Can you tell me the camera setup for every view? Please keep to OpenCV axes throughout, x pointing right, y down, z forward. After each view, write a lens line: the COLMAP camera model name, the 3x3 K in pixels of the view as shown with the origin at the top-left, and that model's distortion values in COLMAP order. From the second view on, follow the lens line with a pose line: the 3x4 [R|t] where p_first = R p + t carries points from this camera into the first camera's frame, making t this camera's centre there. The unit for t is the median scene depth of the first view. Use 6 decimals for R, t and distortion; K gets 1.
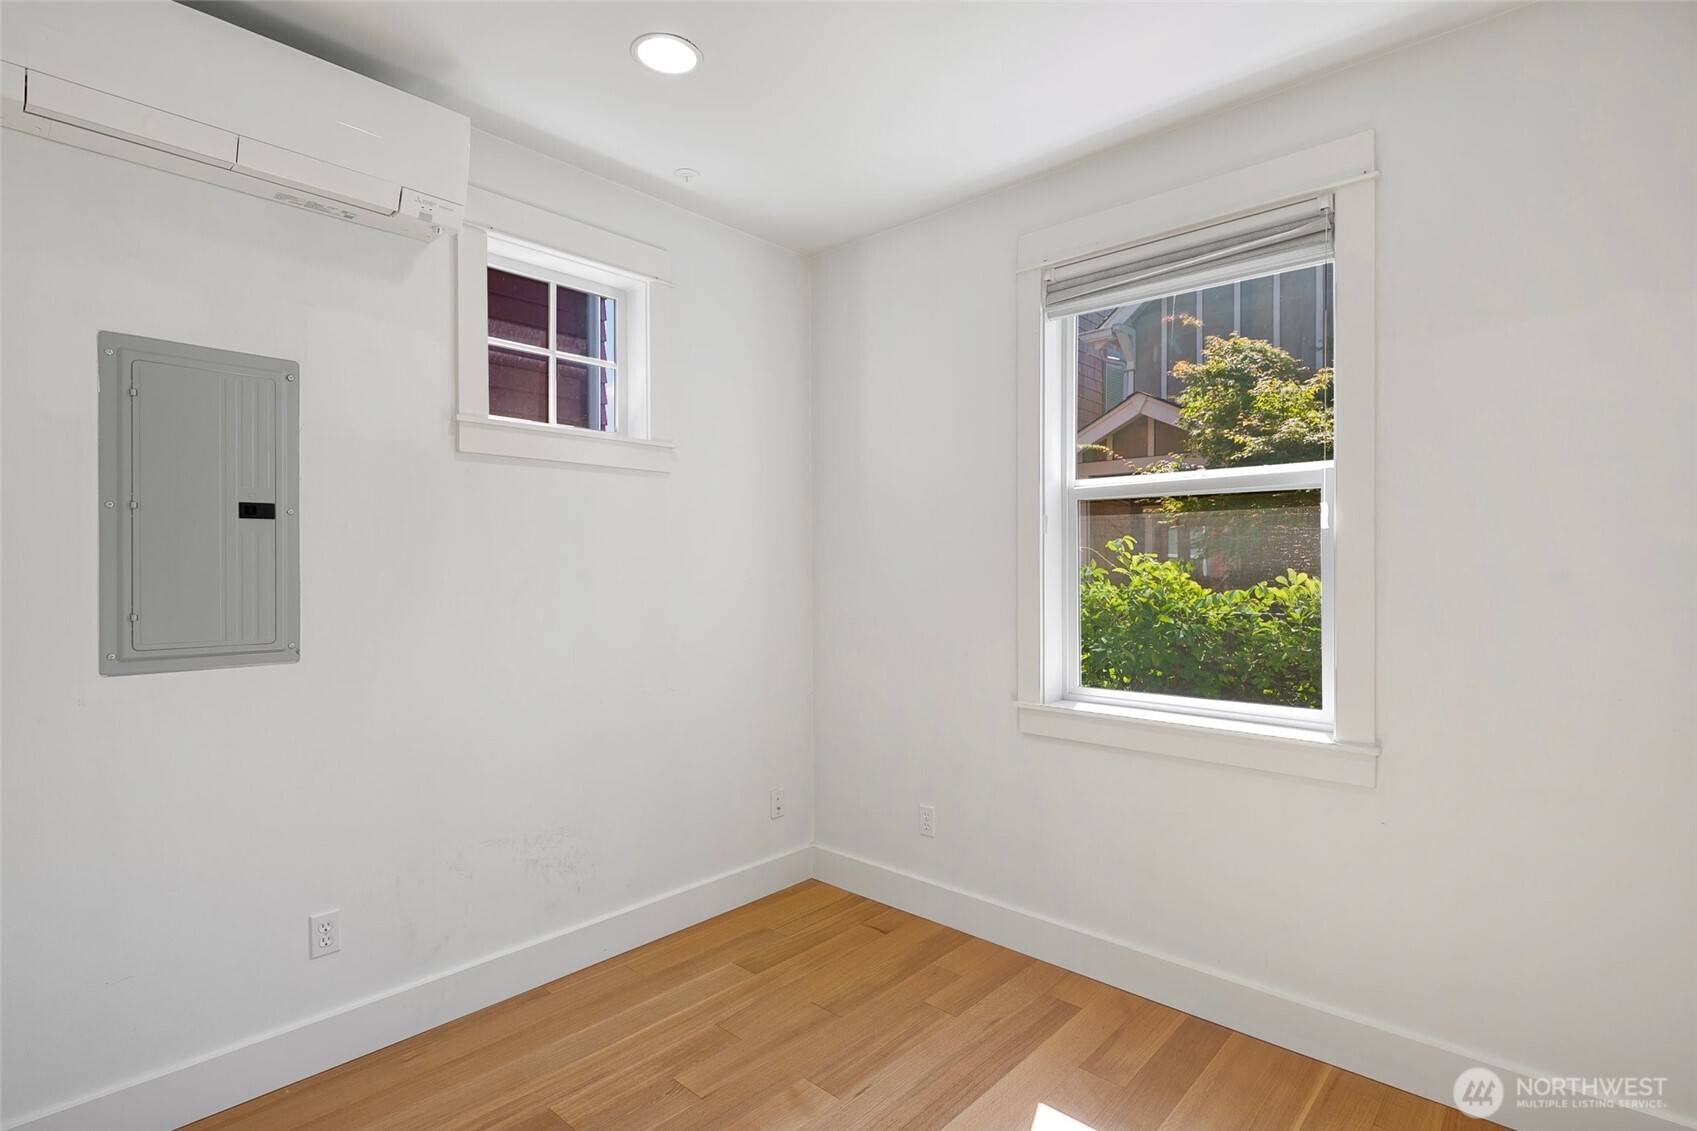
lens RADIAL K [[829.1, 0, 845.0], [0, 829.1, 551.6], [0, 0, 1]] dist [0.000994, -0.000093]
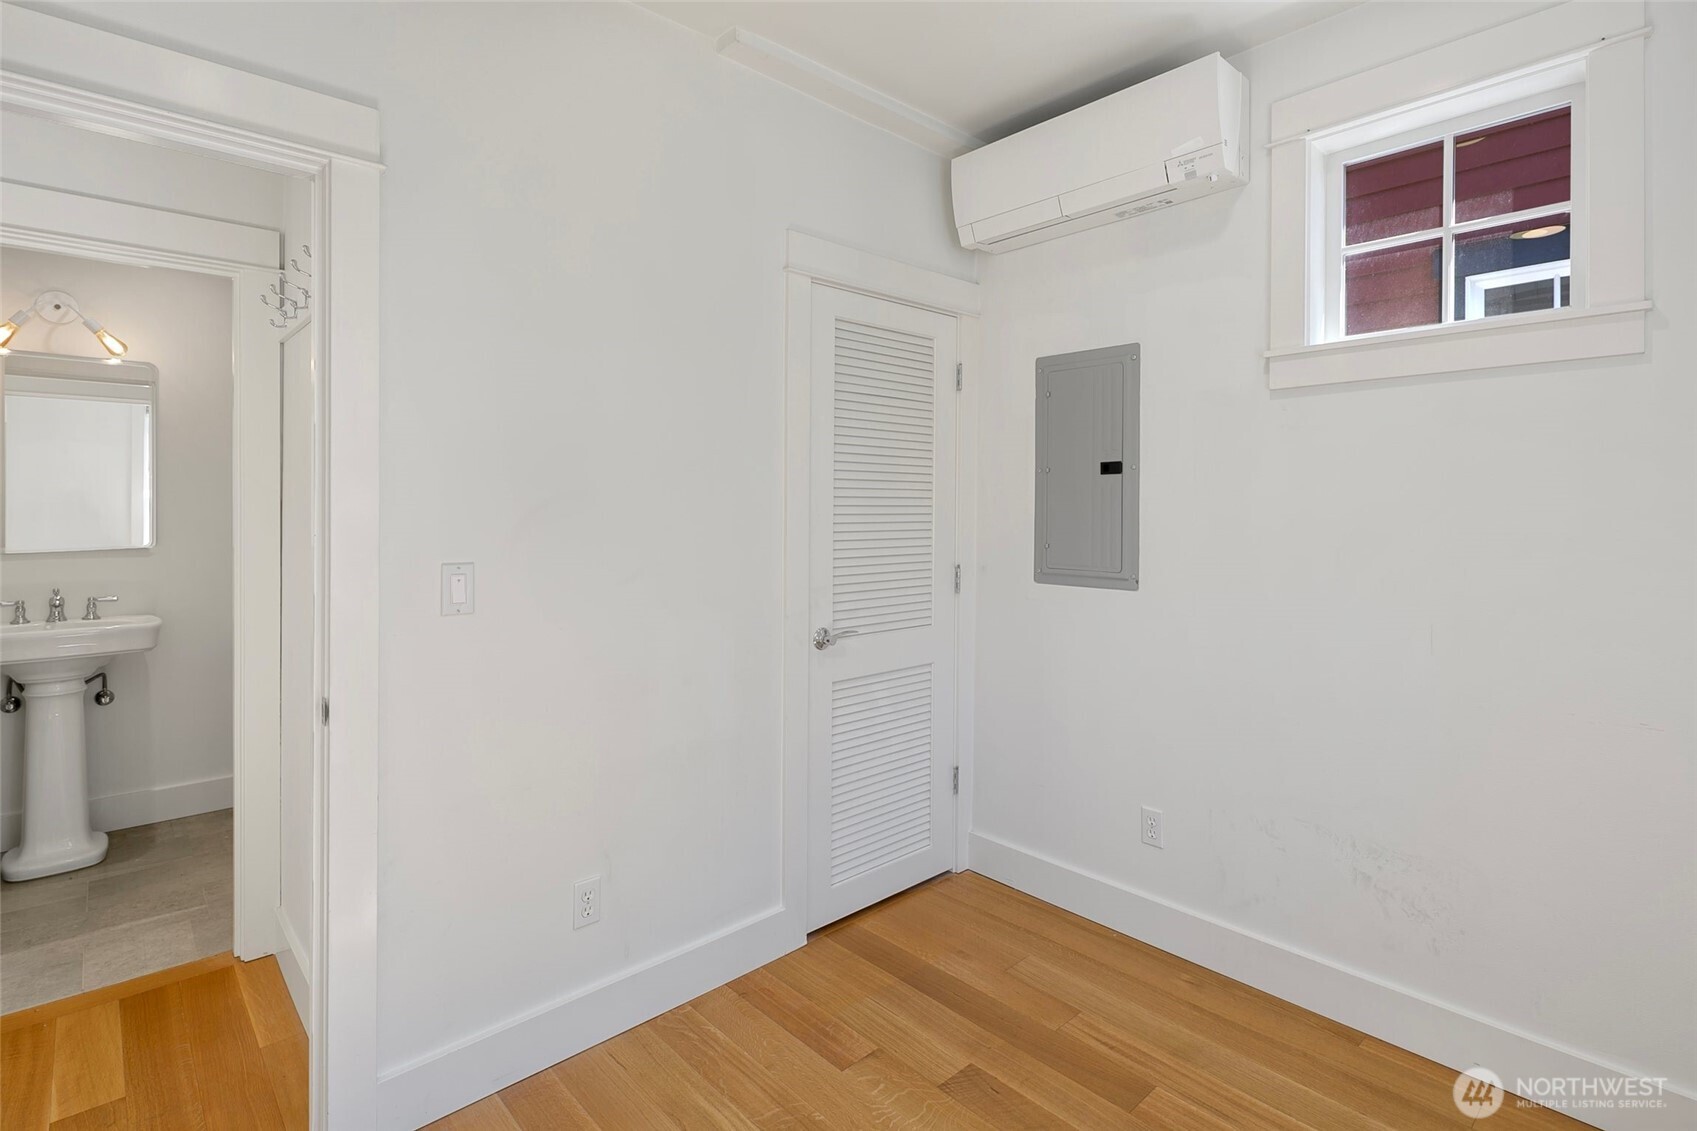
lens RADIAL K [[833.6, 0, 848.3], [0, 833.6, 490.9], [0, 0, 1]] dist [0.001823, 0.000487]
pose [[-0.087013, -0.023277, -0.995935, 0.587903], [0.014099, 0.999598, -0.024594, 0.011671], [0.996107, -0.016181, -0.086650, 0.687457]]
